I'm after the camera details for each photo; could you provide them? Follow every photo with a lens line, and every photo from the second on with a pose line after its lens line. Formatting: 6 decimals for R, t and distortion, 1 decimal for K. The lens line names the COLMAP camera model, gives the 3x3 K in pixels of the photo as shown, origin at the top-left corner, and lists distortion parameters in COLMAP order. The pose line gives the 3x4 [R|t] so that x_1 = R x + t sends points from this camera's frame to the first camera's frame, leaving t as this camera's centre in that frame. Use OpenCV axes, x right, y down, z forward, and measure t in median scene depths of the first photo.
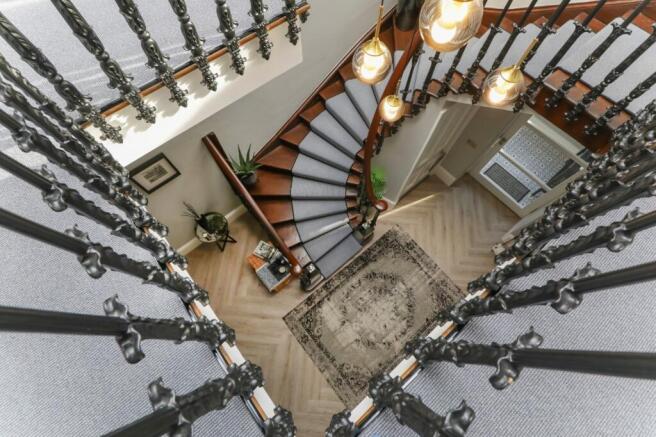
lens RADIAL K [[296.9, 0, 327.3], [0, 296.9, 219.0], [0, 0, 1]] dist [-0.001912, 0.000313]
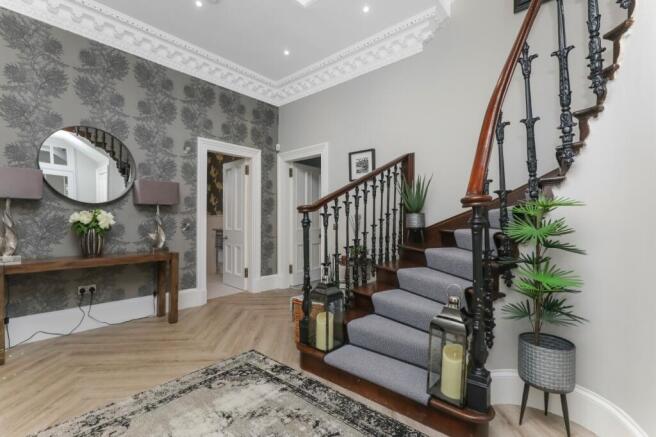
lens RADIAL K [[296.9, 0, 330.3], [0, 296.9, 219.1], [0, 0, 1]] dist [-0.001912, 0.000313]
pose [[0.155299, -0.008648, -0.987830, 0.477125], [-0.914632, 0.376580, -0.147088, 0.177865], [0.373269, 0.926344, 0.050572, 0.779023]]
